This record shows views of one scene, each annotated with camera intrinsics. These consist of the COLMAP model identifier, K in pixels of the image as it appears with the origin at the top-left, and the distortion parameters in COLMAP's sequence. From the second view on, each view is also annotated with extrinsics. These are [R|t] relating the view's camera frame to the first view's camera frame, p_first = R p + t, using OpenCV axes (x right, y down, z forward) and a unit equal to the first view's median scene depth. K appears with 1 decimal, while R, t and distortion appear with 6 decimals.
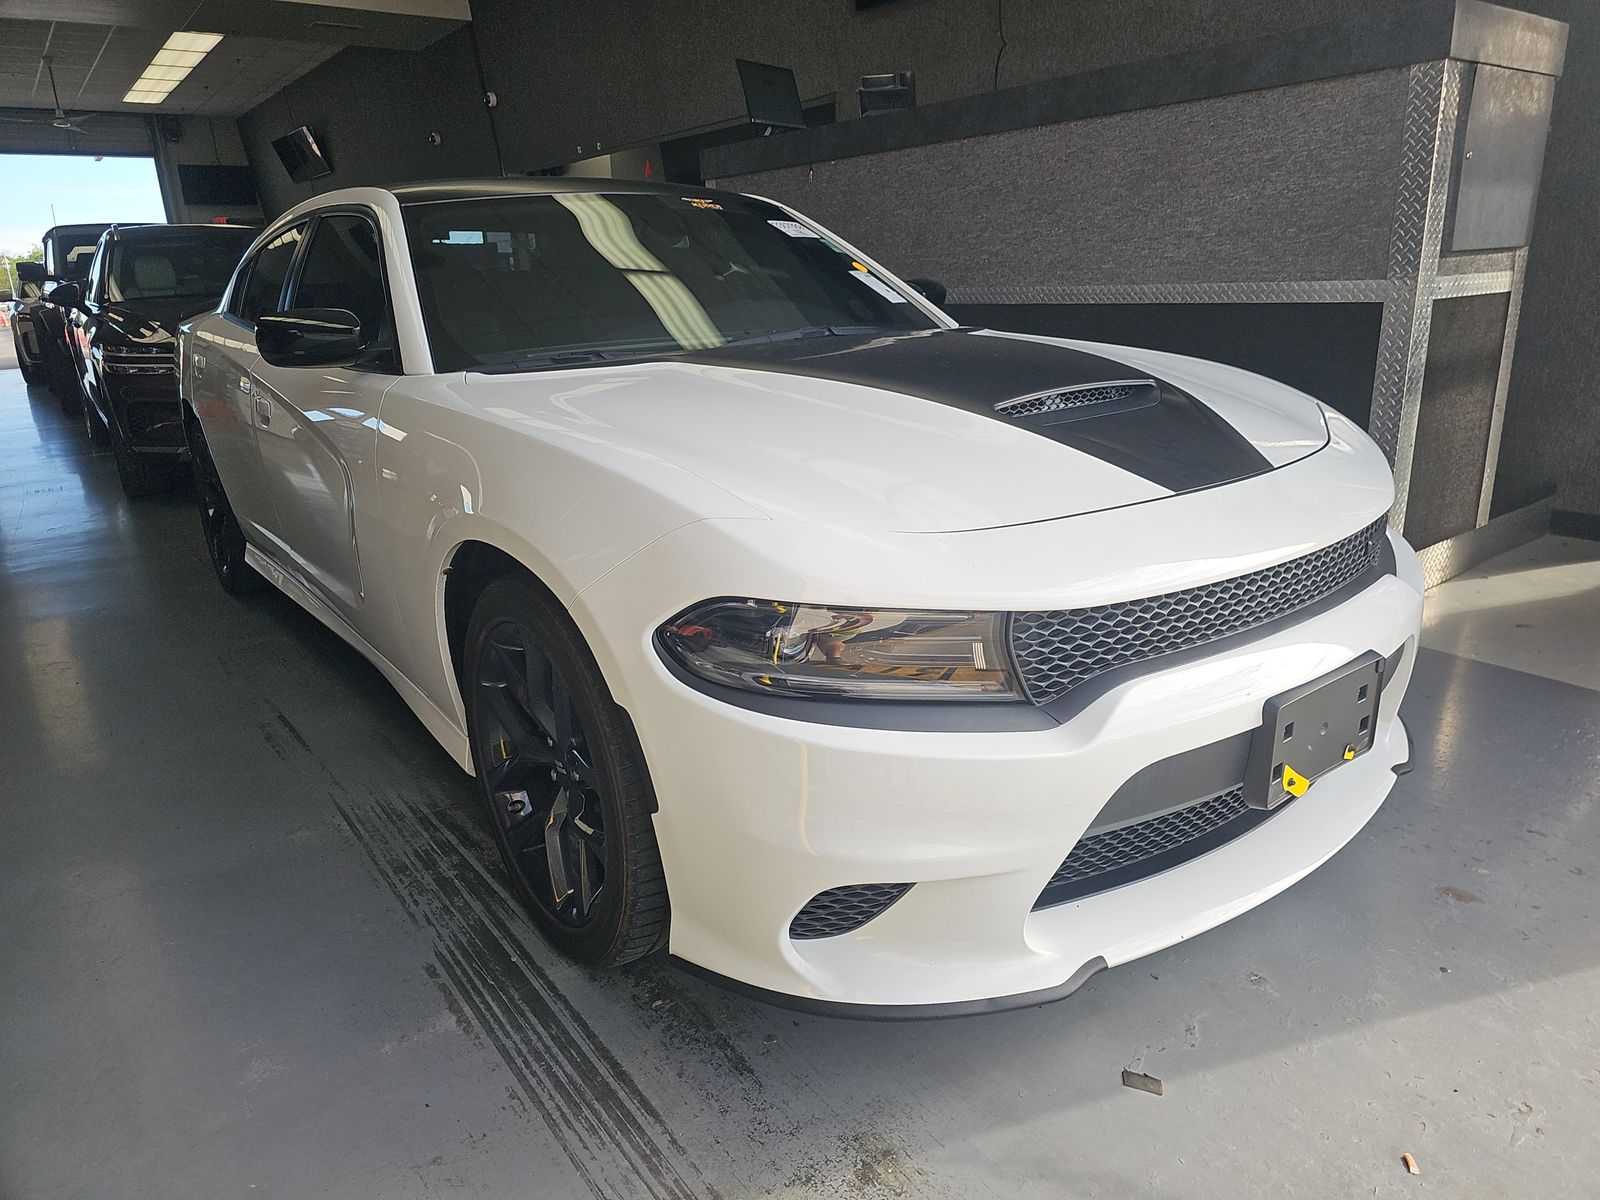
lens RADIAL K [[1055.0, 0, 800.0], [0, 1055.0, 600.0], [0, 0, 1]] dist [0.040187, -0.023608]
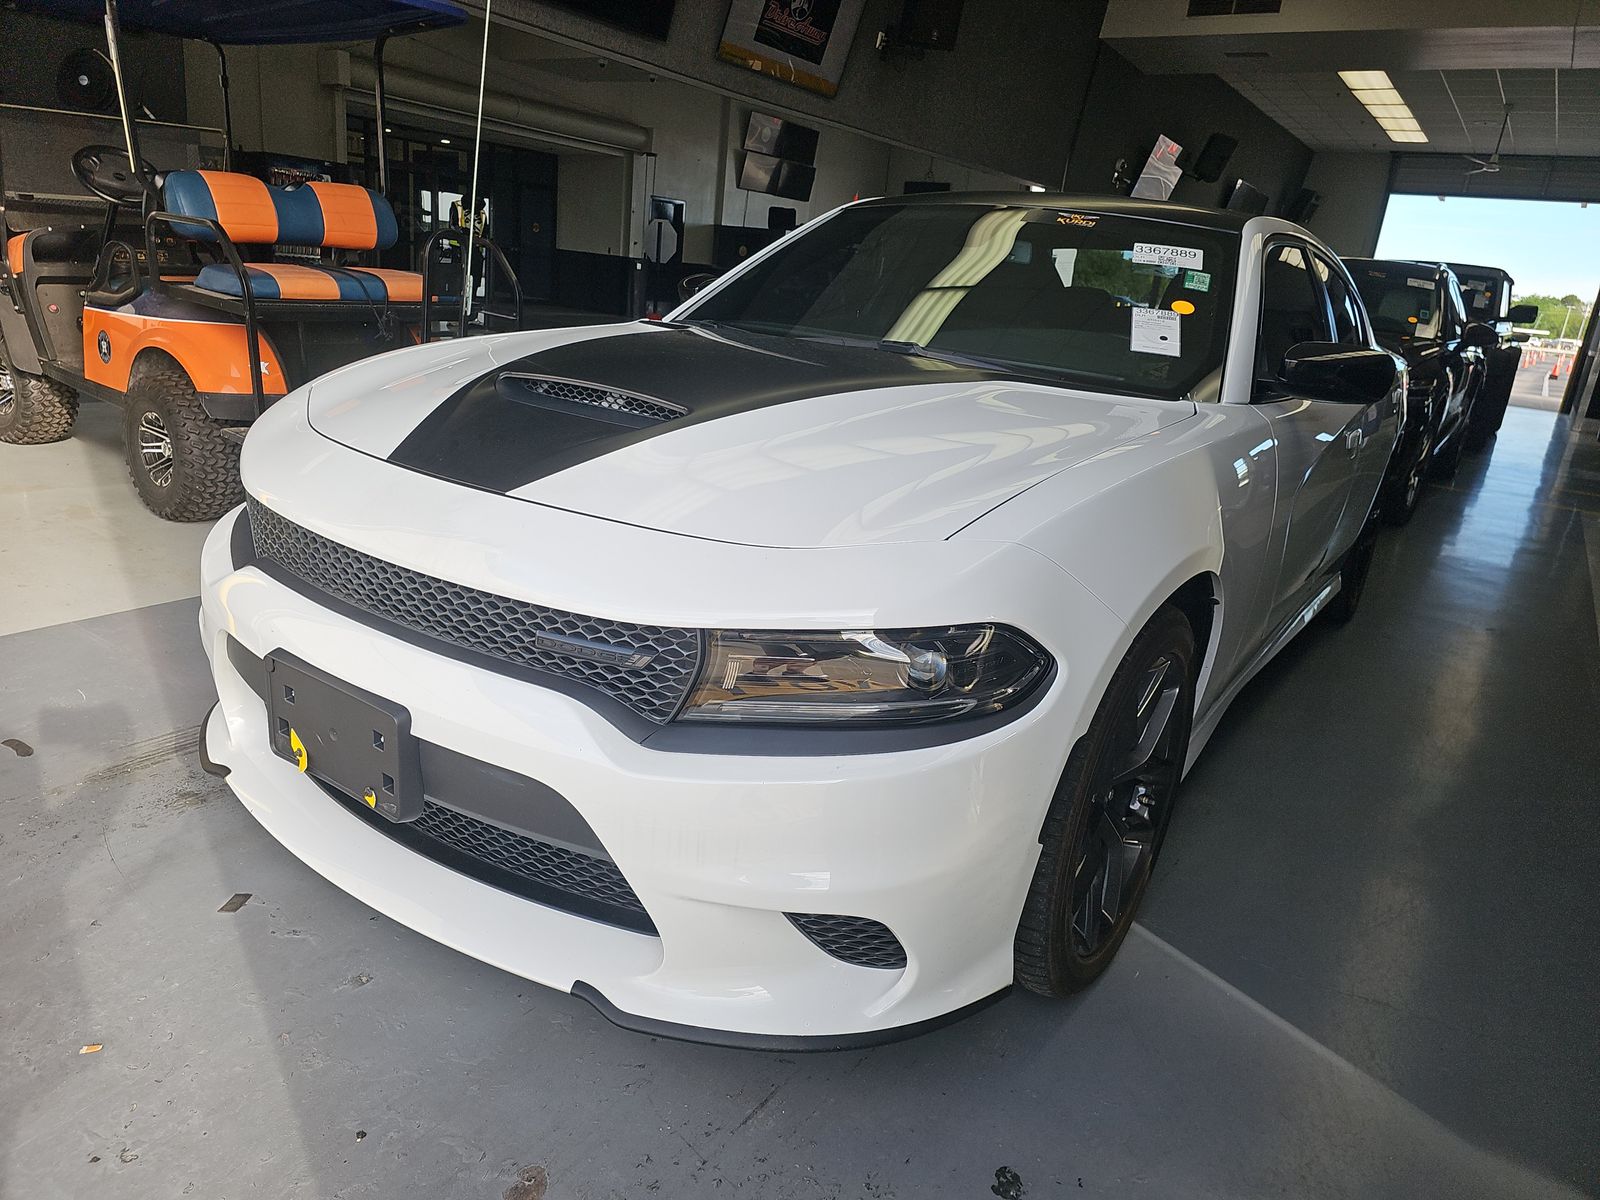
lens RADIAL K [[1068.2, 0, 767.0], [0, 1068.2, 605.2], [0, 0, 1]] dist [0.042792, -0.038863]
pose [[0.277850, 0.353881, -0.893066, 0.549159], [-0.389626, 0.891285, 0.231955, -0.136659], [0.878061, 0.283513, 0.385525, 0.364037]]
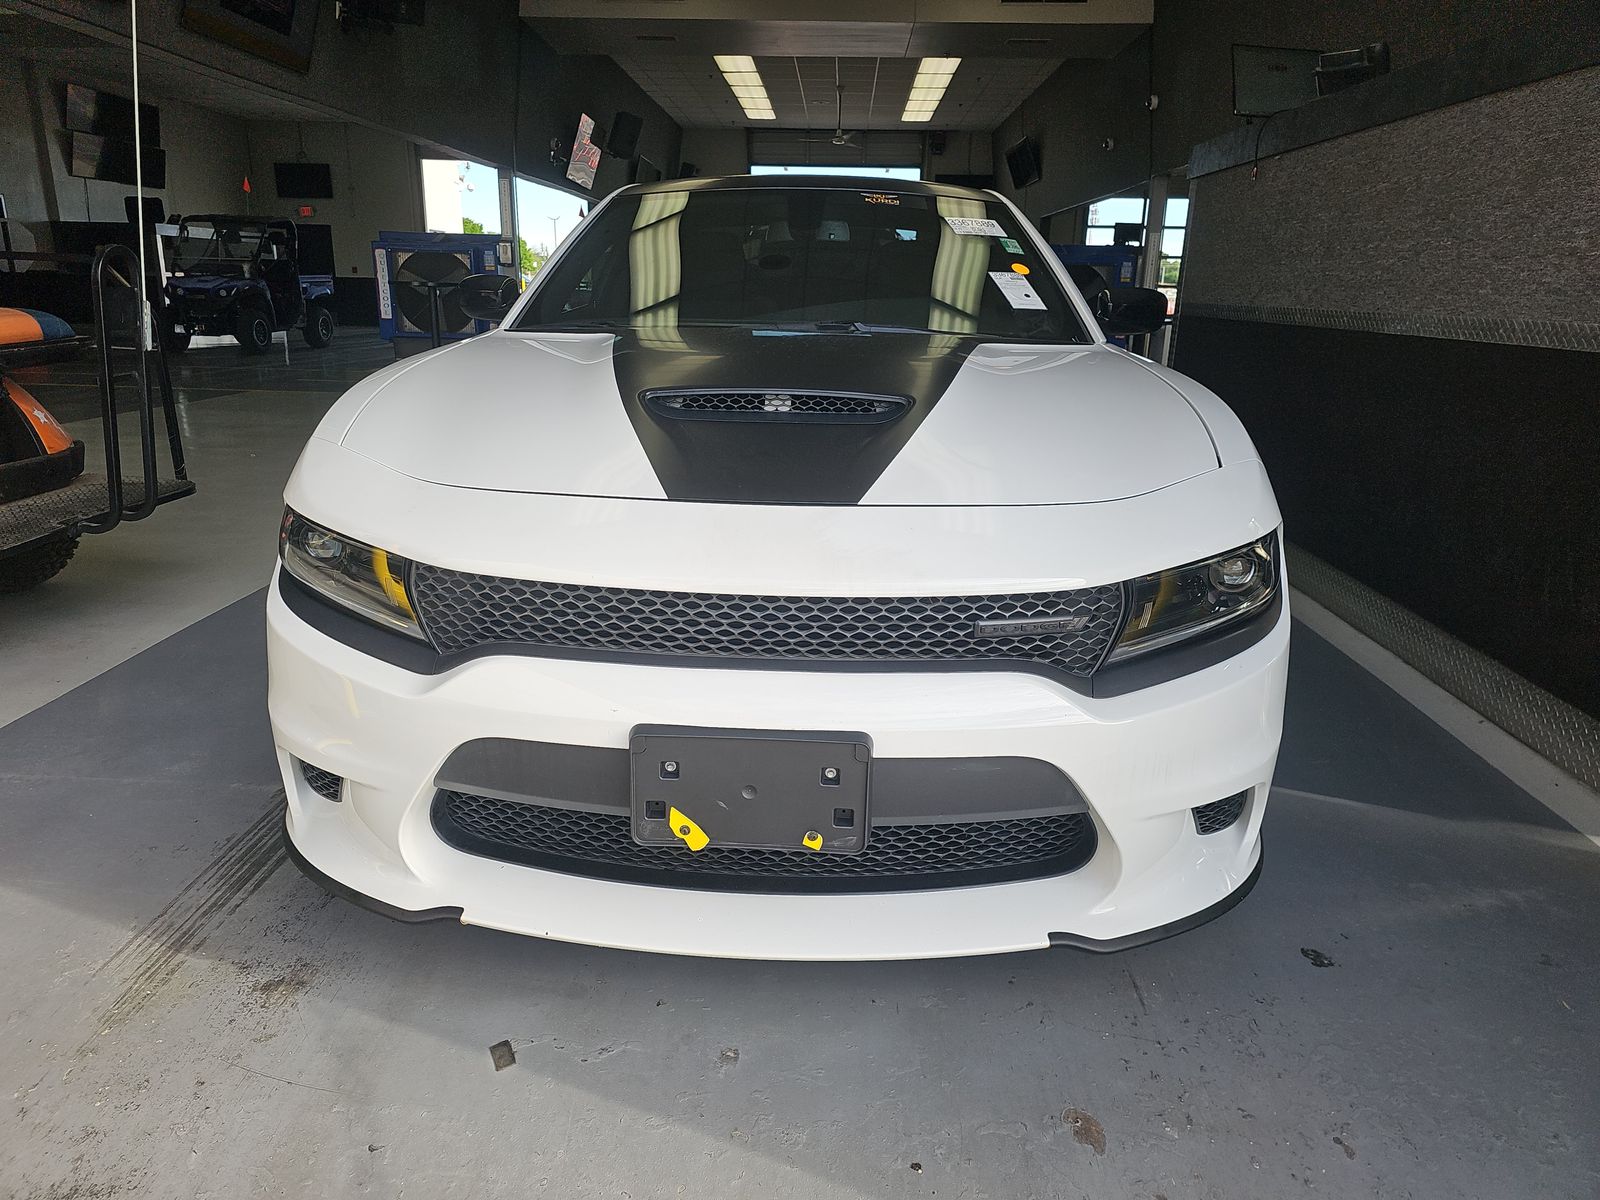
lens RADIAL K [[1066.8, 0, 794.4], [0, 1066.8, 611.5], [0, 0, 1]] dist [0.034881, -0.026111]
pose [[0.756253, 0.243529, -0.607268, 0.396153], [-0.243814, 0.966192, 0.083835, -0.041136], [0.607154, 0.084660, 0.790061, 0.122963]]
